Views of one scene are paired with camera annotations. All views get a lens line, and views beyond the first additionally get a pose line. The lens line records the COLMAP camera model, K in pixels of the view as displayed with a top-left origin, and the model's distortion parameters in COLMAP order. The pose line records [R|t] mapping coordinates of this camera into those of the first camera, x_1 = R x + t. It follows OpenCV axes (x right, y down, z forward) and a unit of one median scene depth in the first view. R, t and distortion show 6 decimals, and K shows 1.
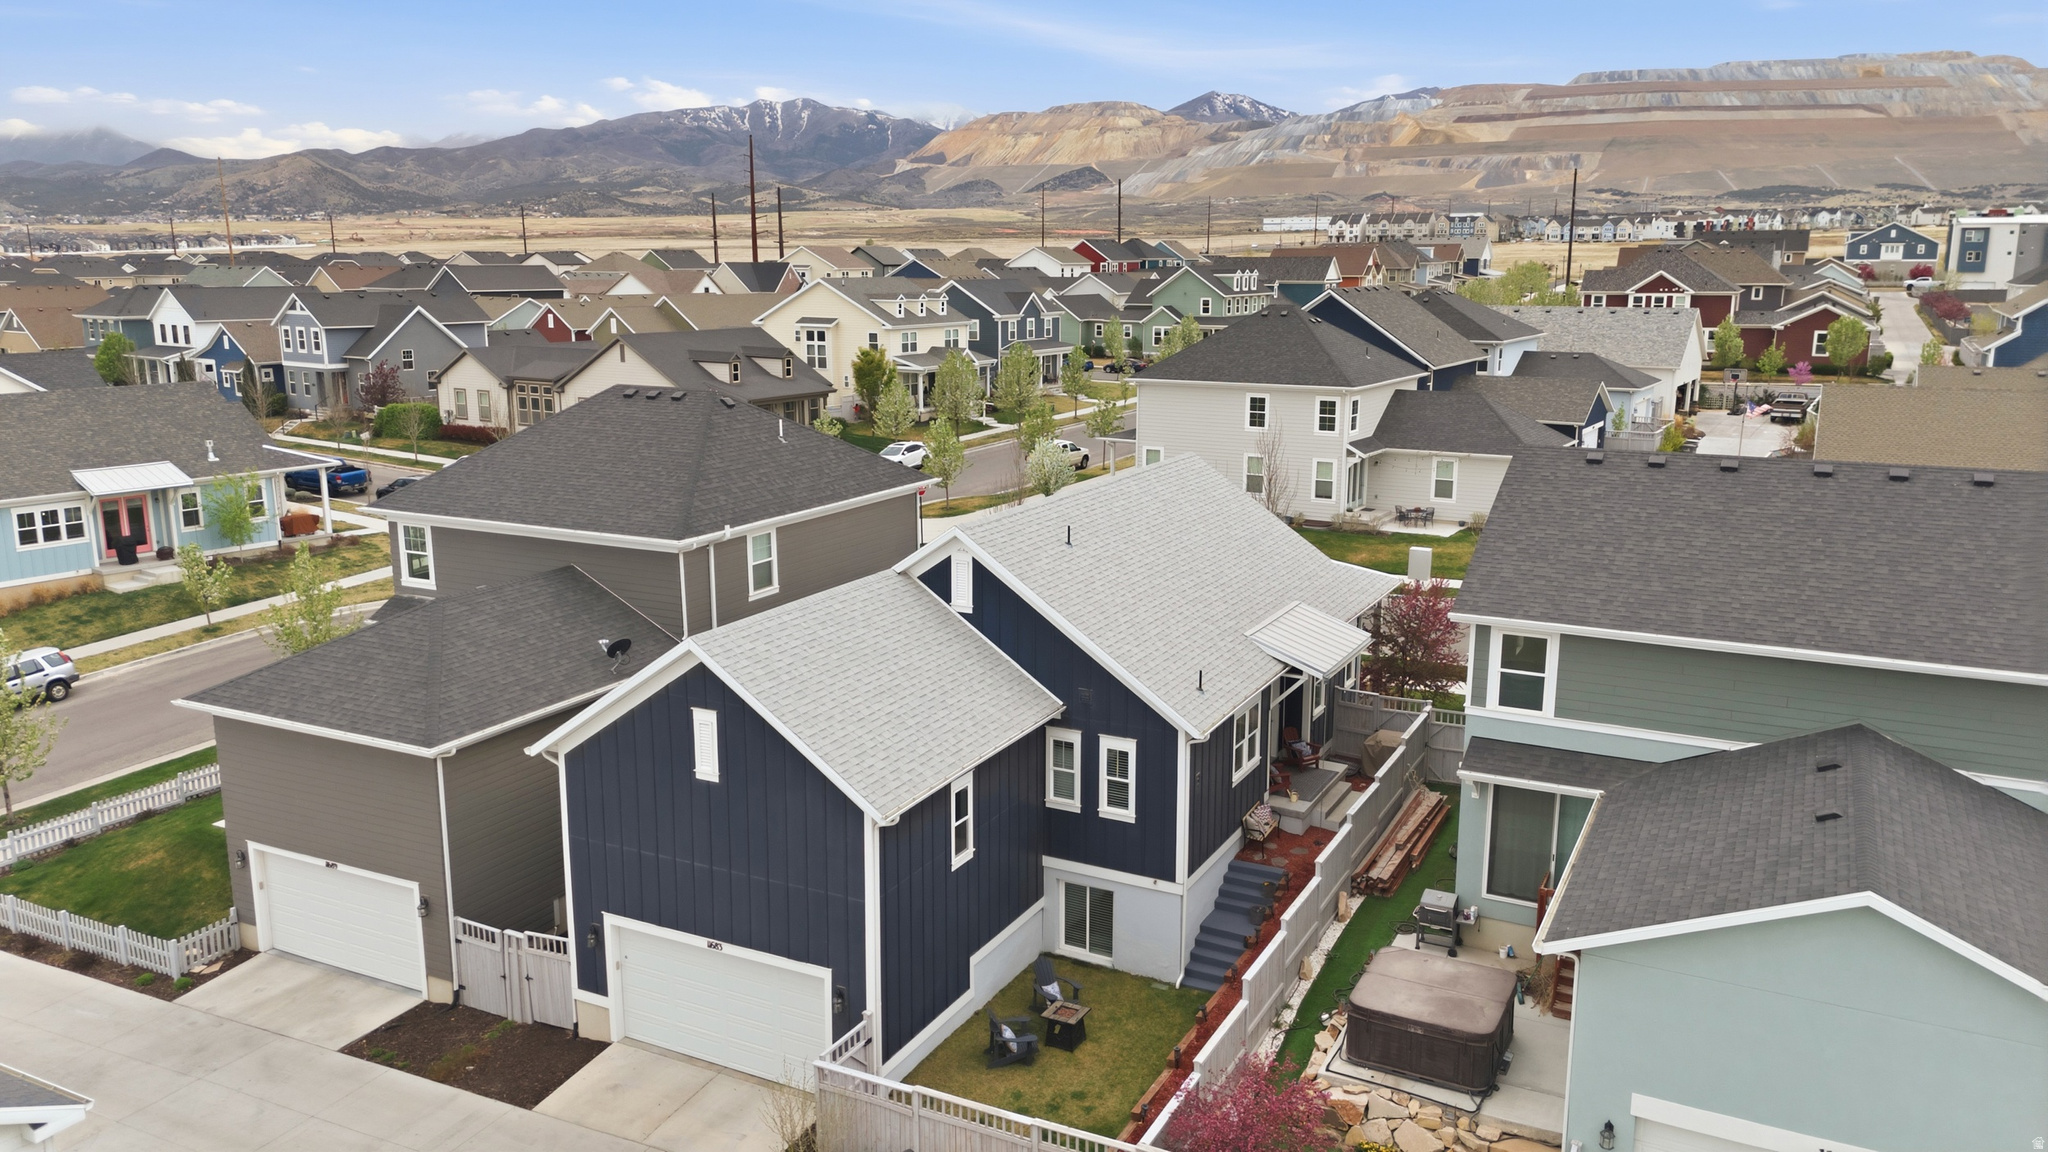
lens RADIAL K [[1500.8, 0, 1024.0], [0, 1500.8, 576.0], [0, 0, 1]] dist [0.096047, -0.104587]
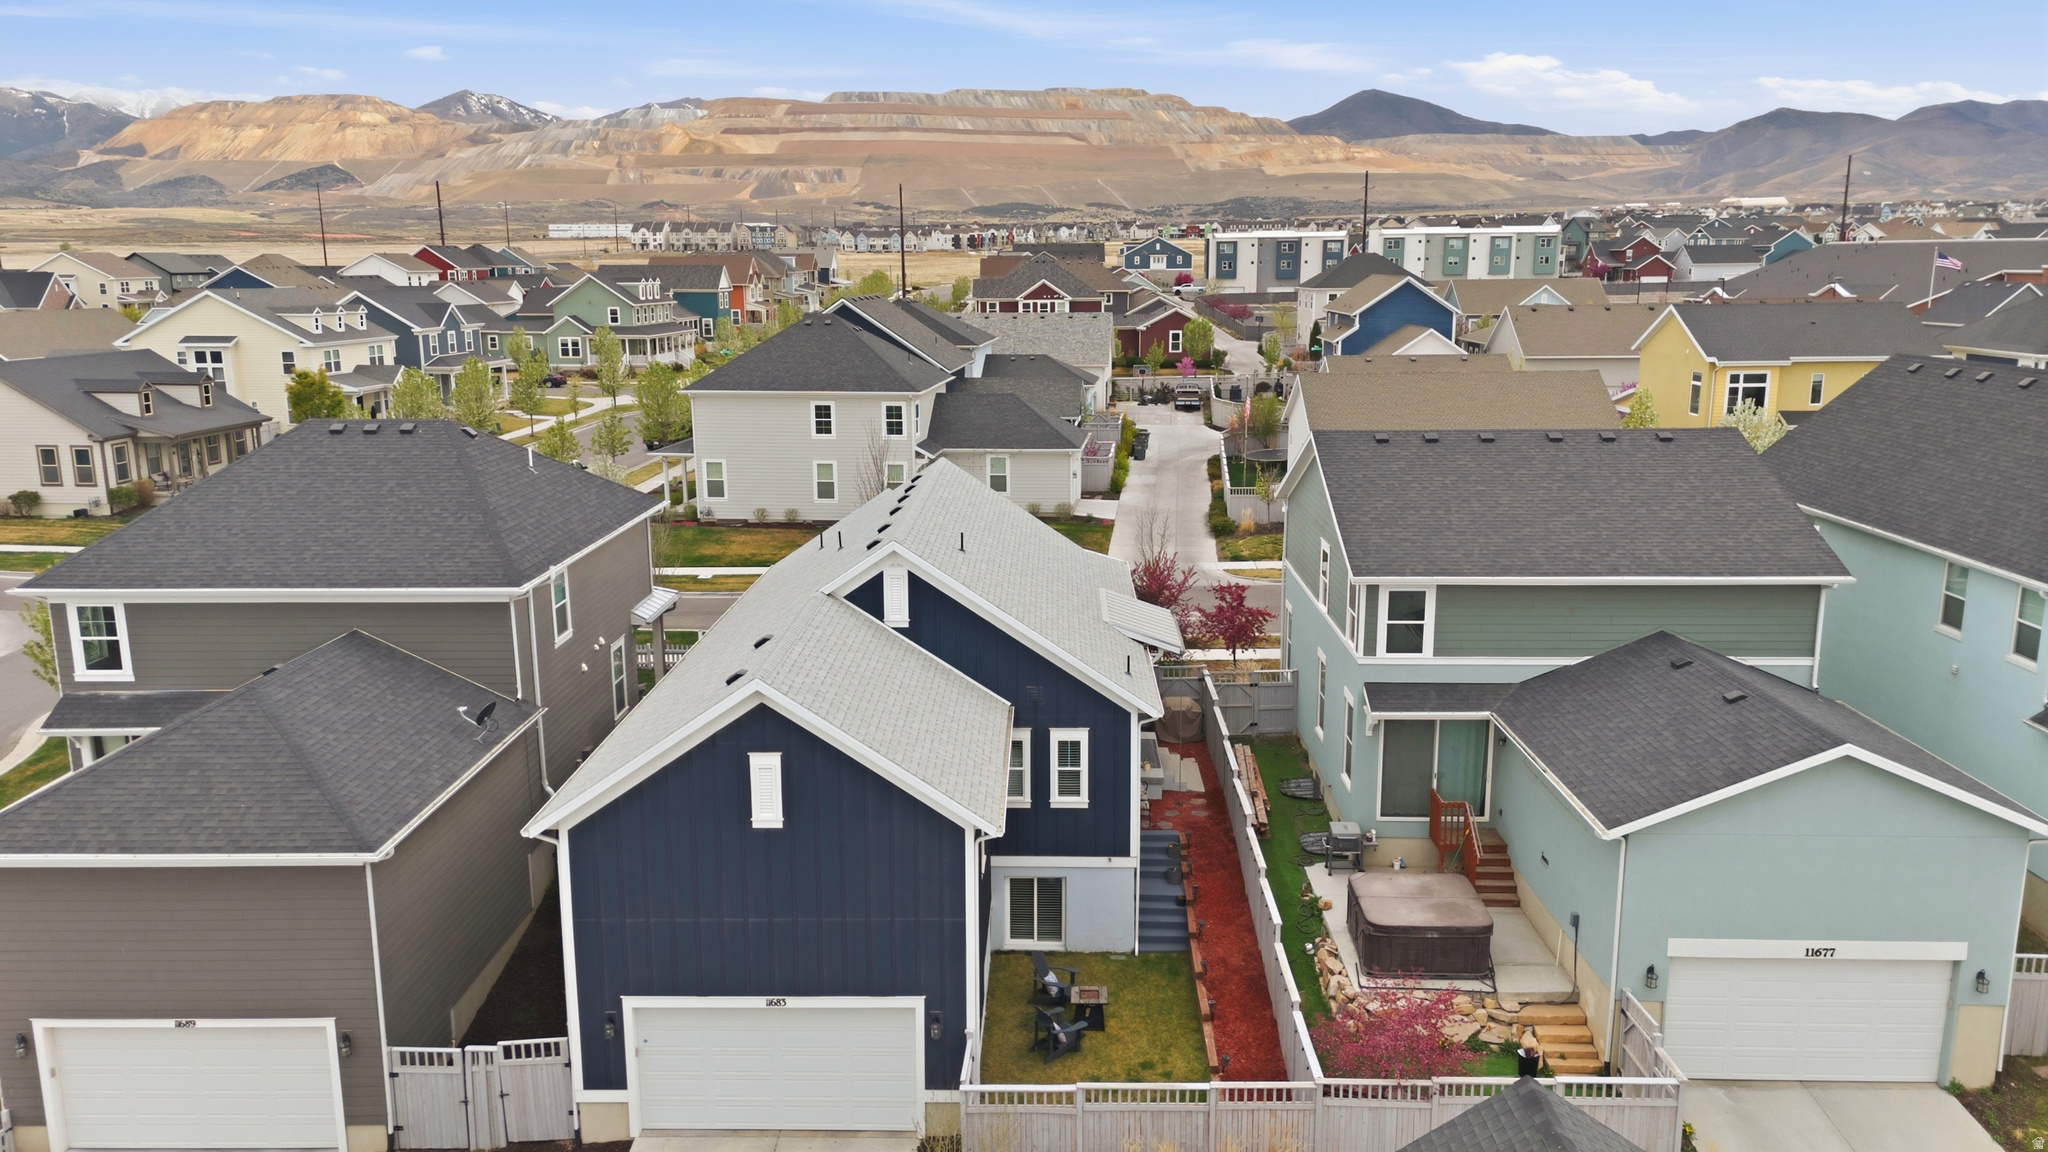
lens RADIAL K [[1500.8, 0, 1024.0], [0, 1500.8, 576.0], [0, 0, 1]] dist [0.096047, -0.104587]
pose [[0.897869, -0.095443, 0.429792, -0.382181], [0.097598, 0.995079, 0.017086, -0.017979], [-0.429308, 0.026606, 0.902766, 0.064898]]
